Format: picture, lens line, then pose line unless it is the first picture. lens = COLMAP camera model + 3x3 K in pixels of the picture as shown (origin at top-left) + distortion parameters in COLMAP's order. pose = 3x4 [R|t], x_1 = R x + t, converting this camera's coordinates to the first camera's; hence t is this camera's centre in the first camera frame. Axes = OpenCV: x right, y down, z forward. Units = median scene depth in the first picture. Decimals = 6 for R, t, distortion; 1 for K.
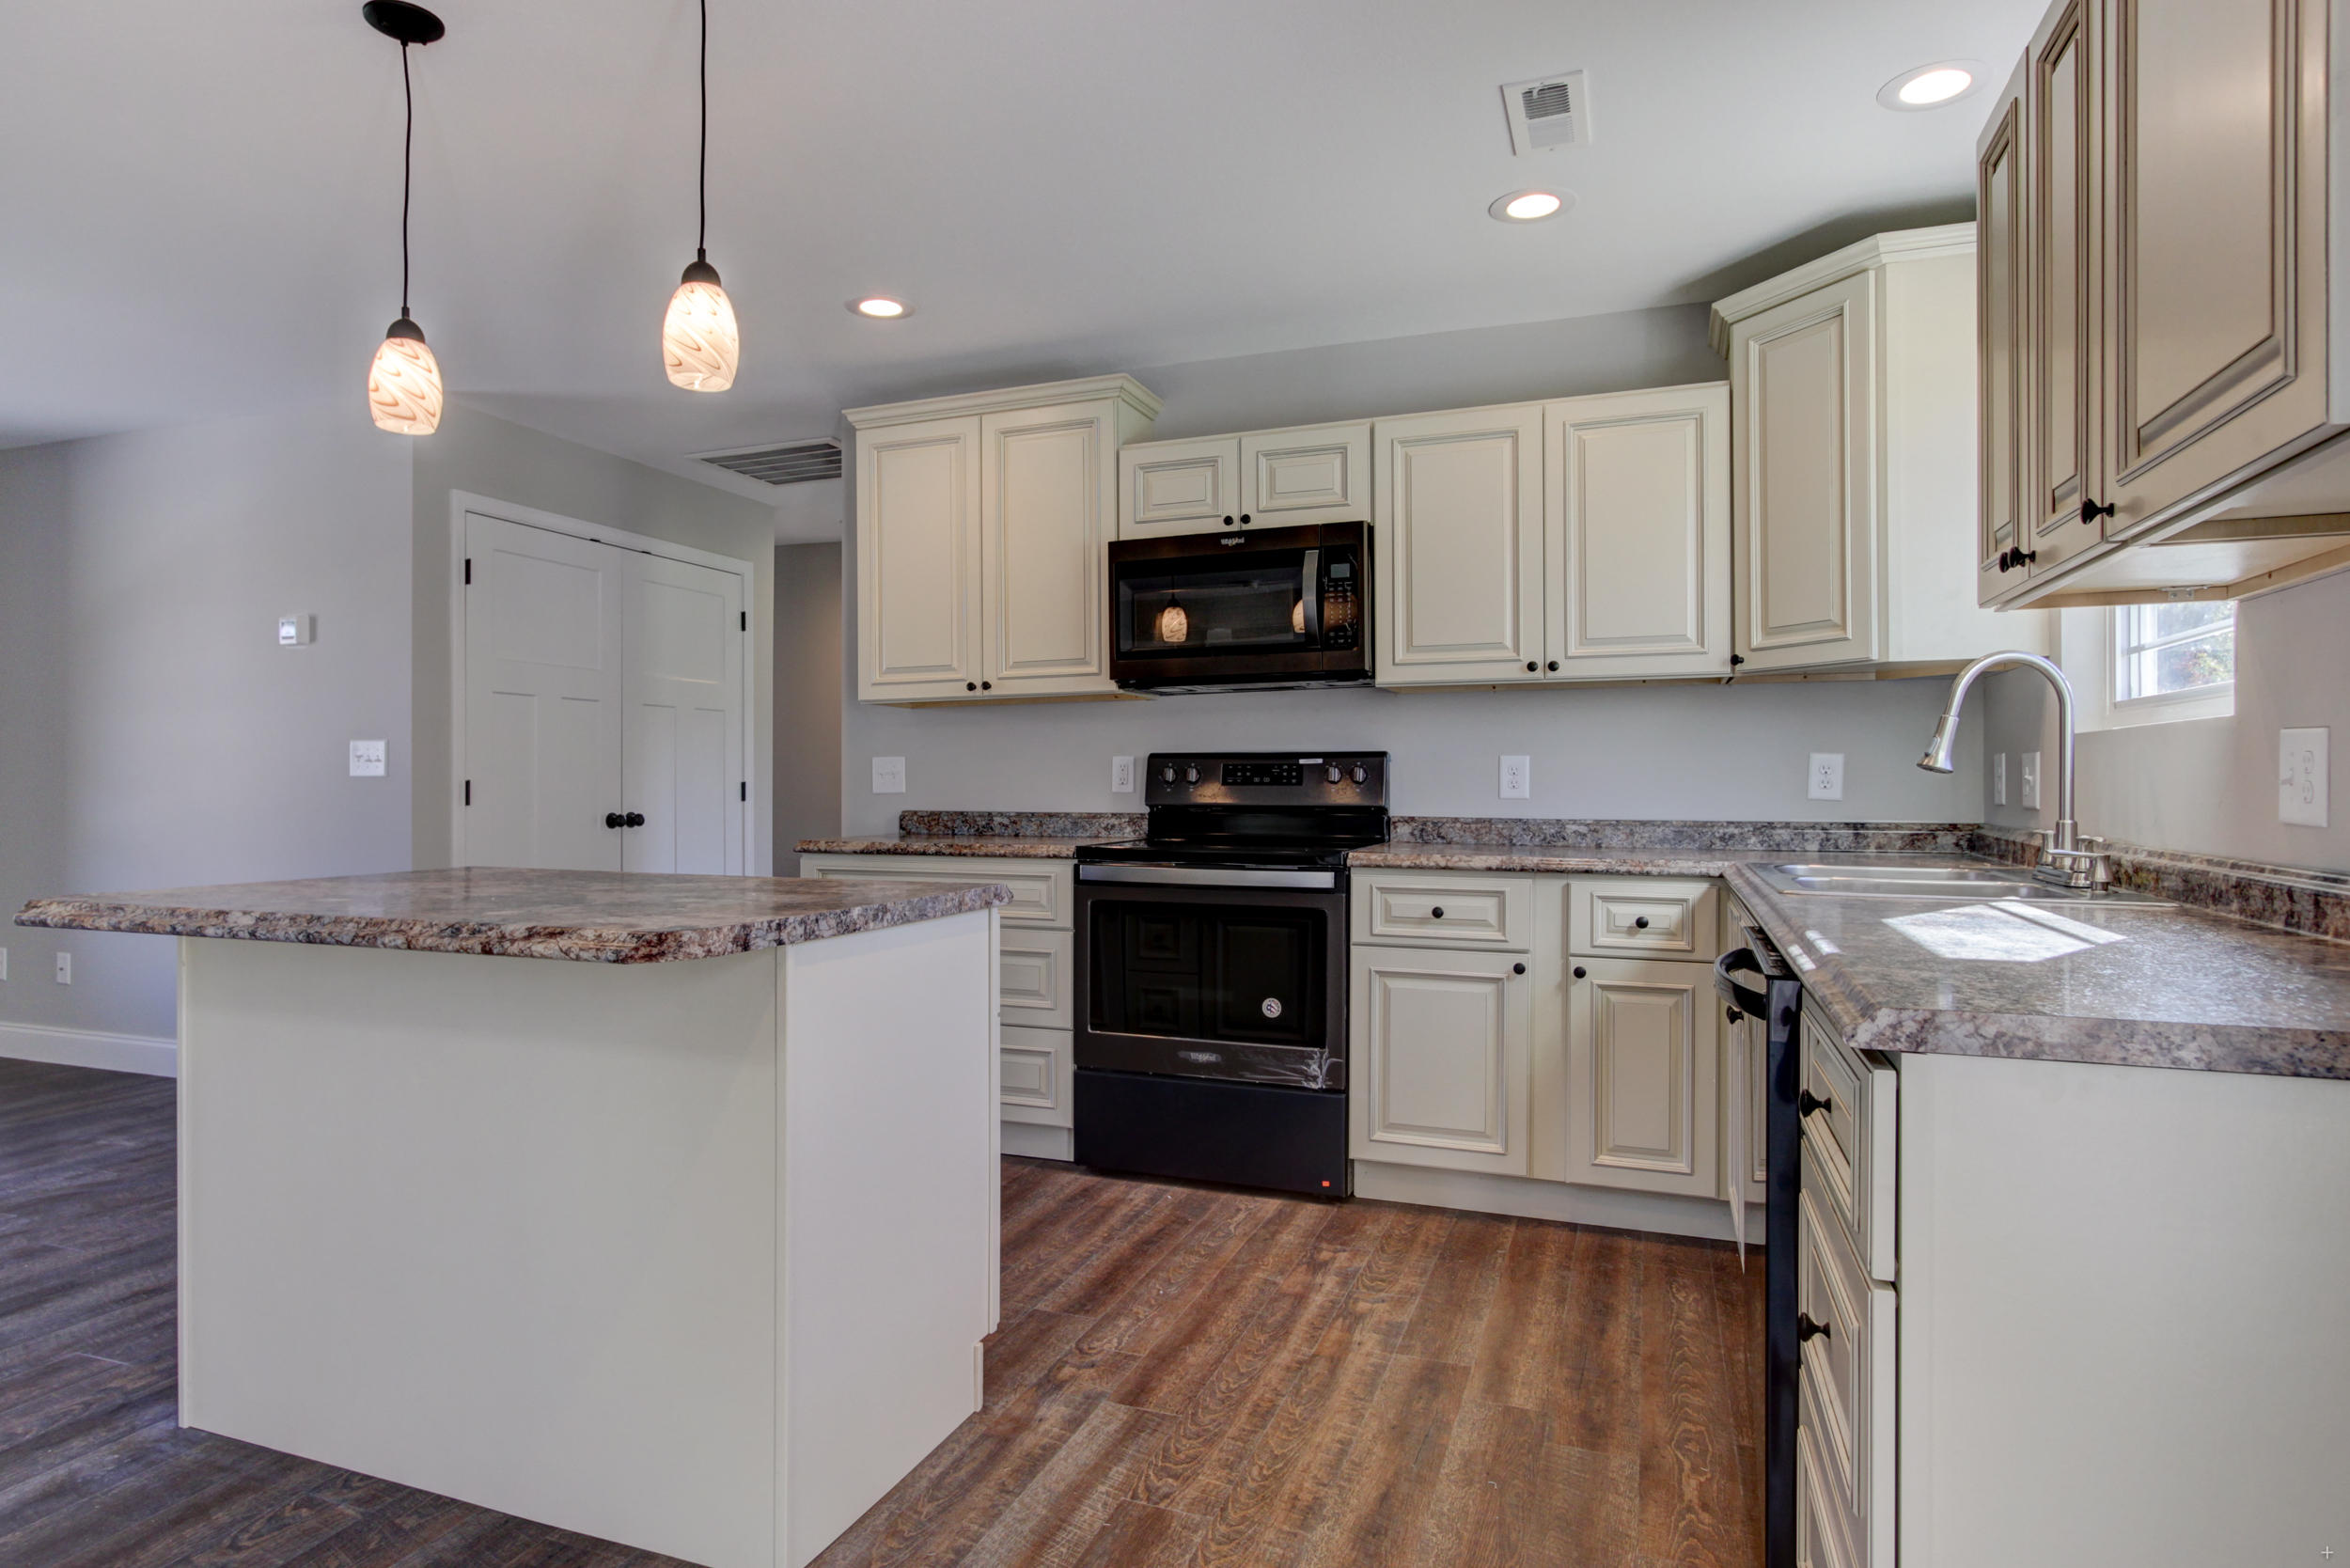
lens RADIAL K [[1311.0, 0, 1124.4], [0, 1311.0, 800.2], [0, 0, 1]] dist [-0.014672, 0.001680]
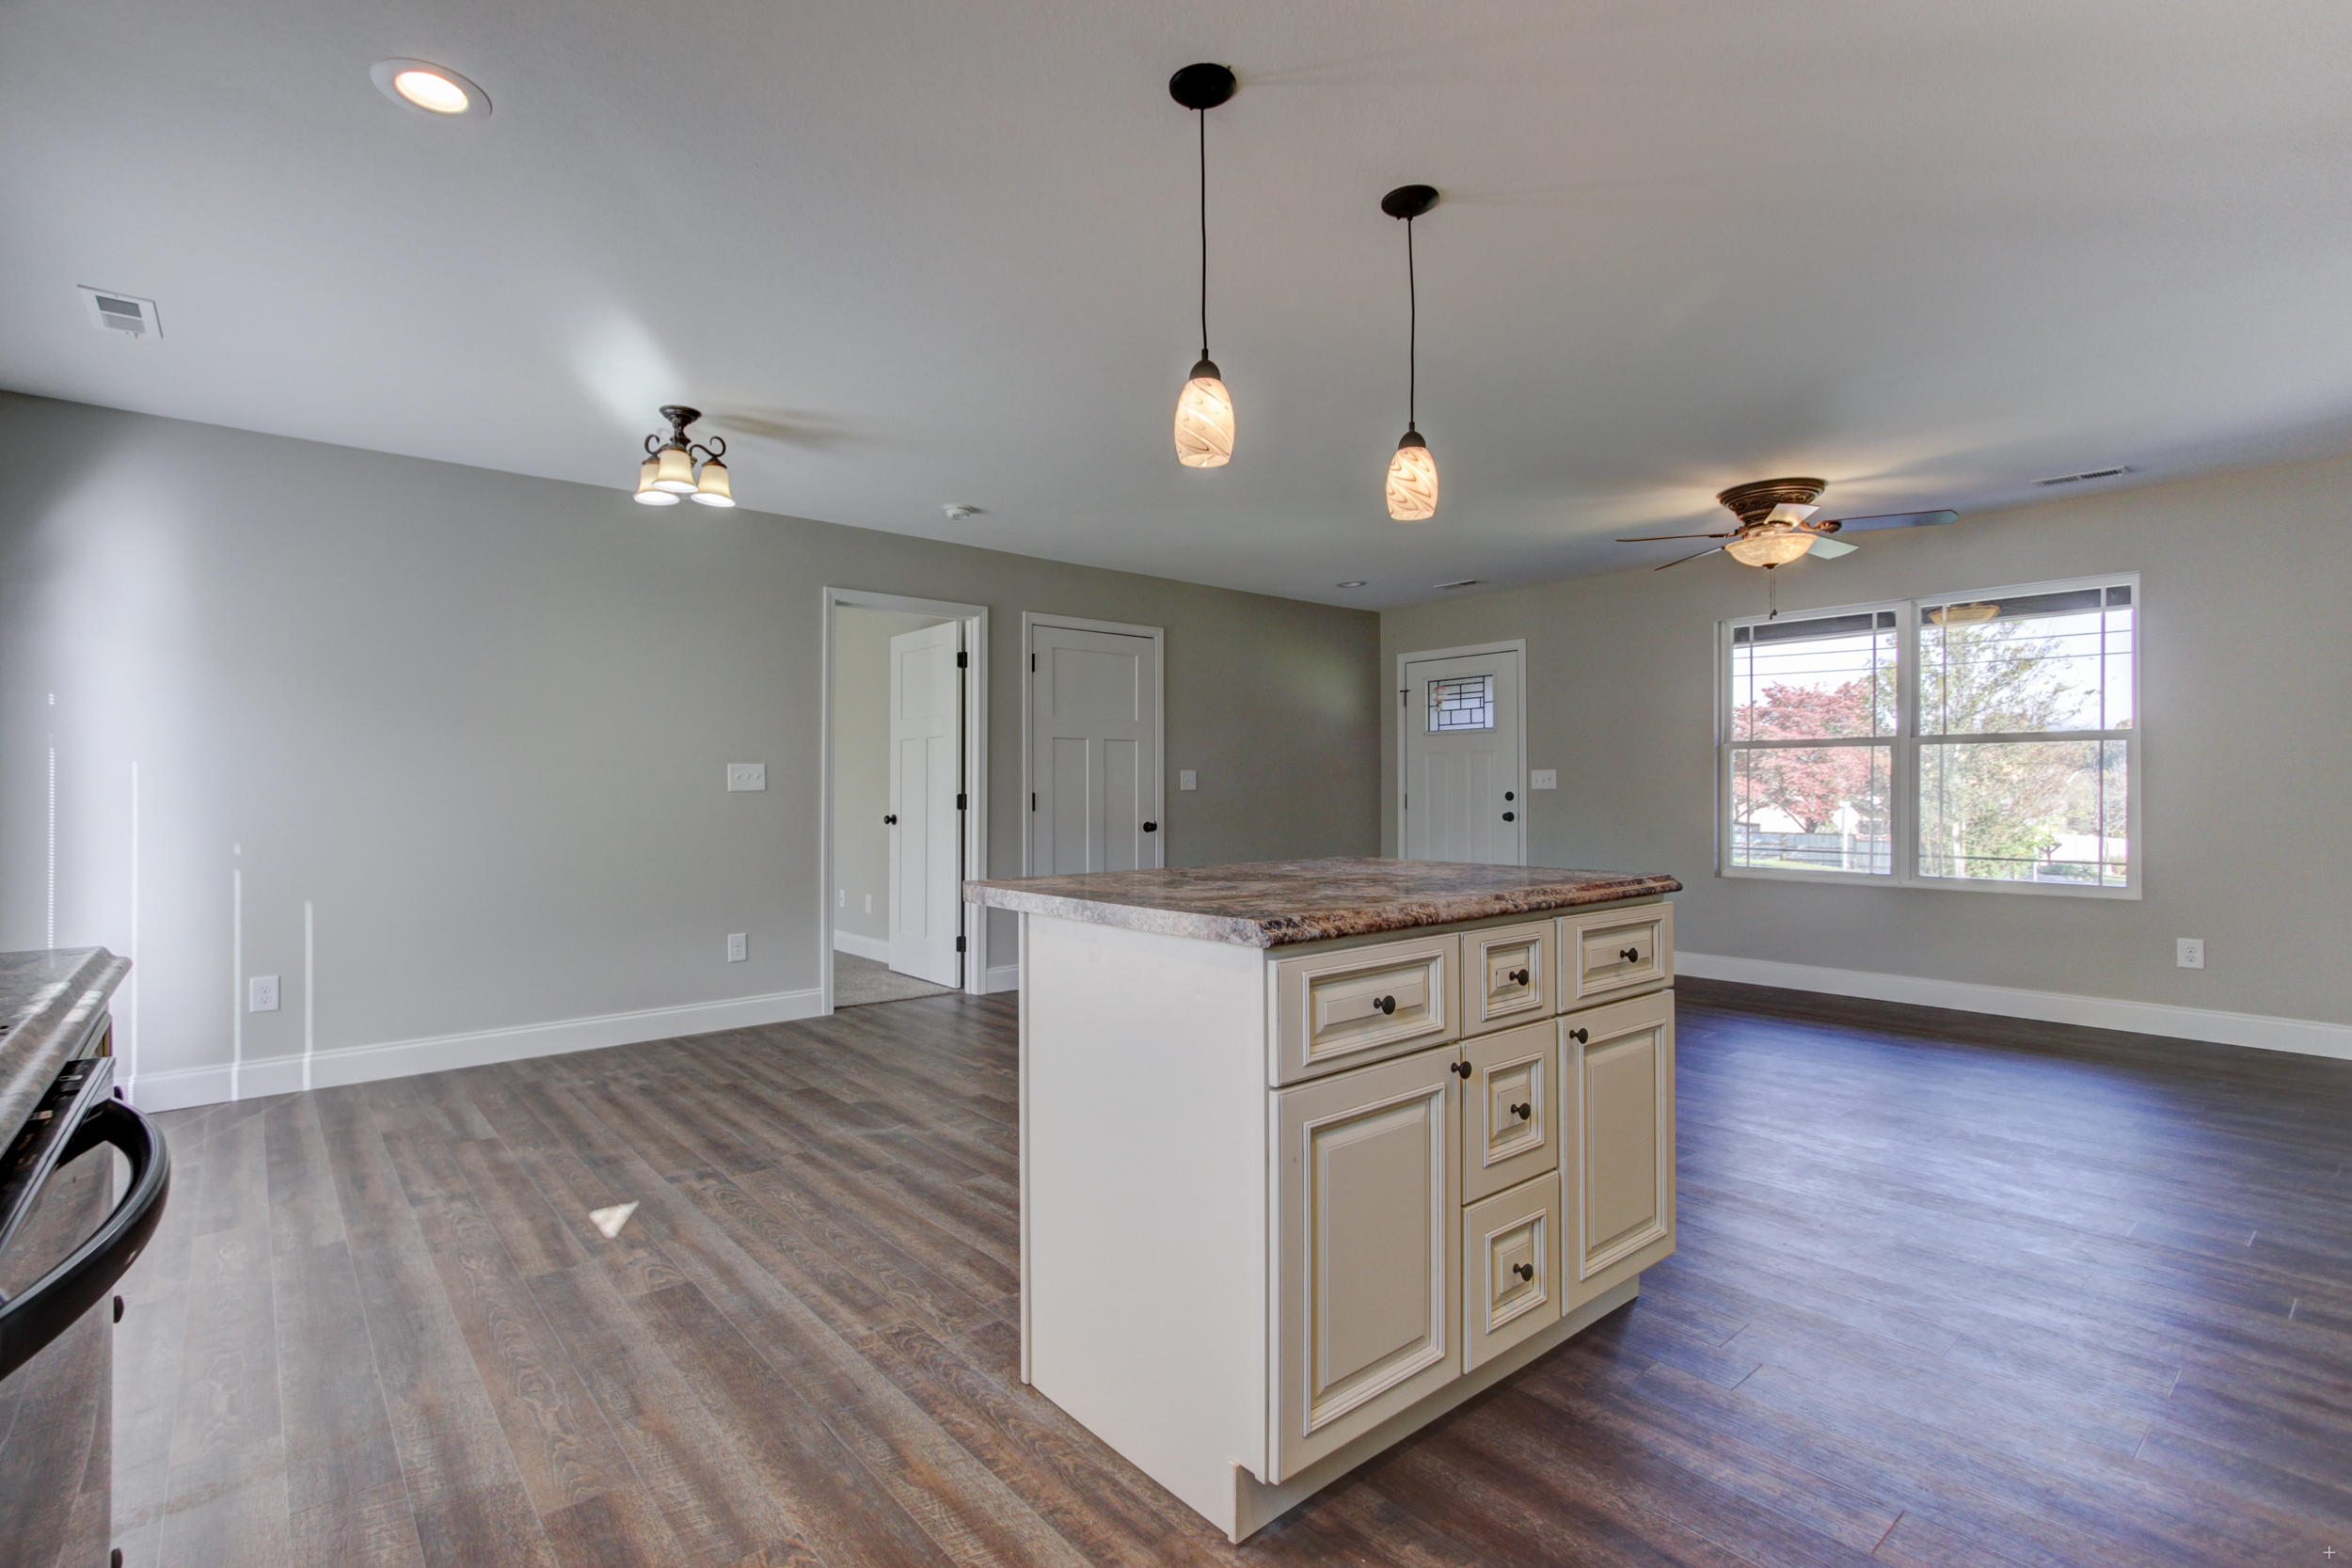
lens RADIAL K [[1087.7, 0, 1123.4], [0, 1087.7, 805.1], [0, 0, 1]] dist [-0.005040, 0.003238]
pose [[-0.487132, 0.013492, -0.873224, 0.343246], [-0.007373, 0.999781, 0.019561, -0.012316], [0.873297, 0.015967, -0.486926, 0.830202]]
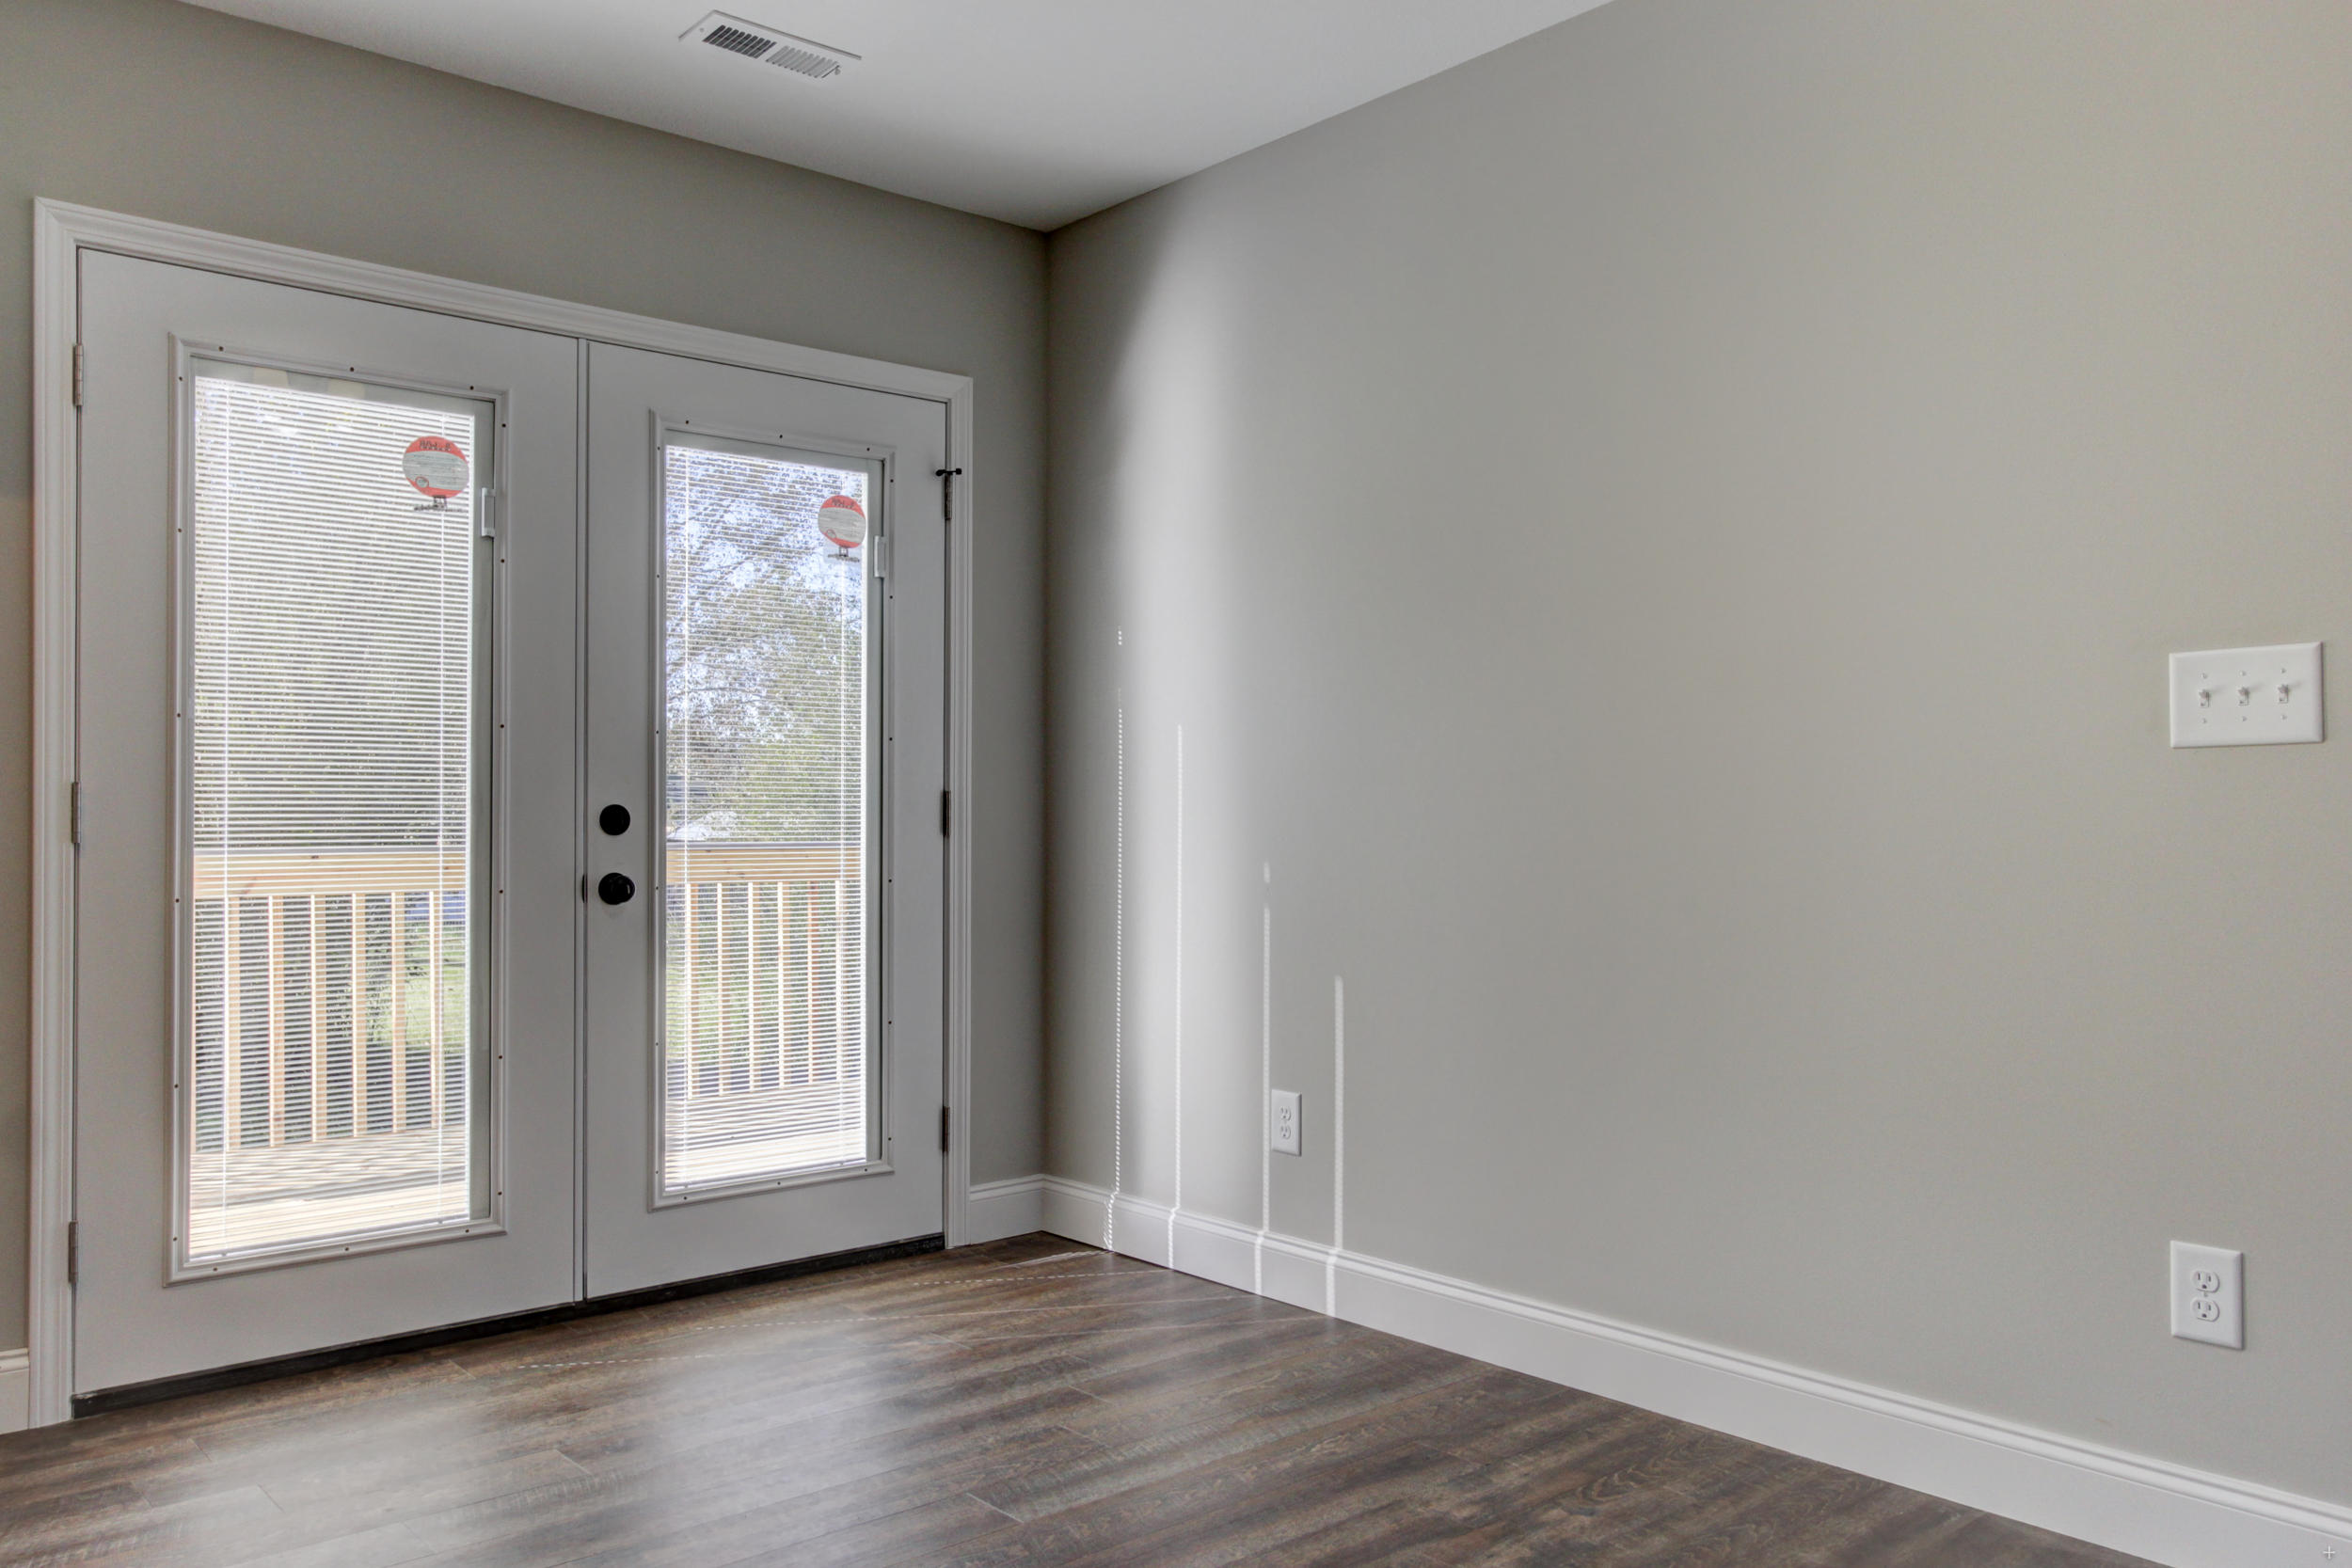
lens RADIAL K [[1825.8, 0, 1139.3], [0, 1825.8, 793.2], [0, 0, 1]] dist [0.027120, 0.005653]
pose [[-0.883508, 0.003960, 0.468399, -0.655175], [0.005469, 0.999983, 0.001862, 0.016303], [-0.468384, 0.004207, -0.883515, 0.491735]]
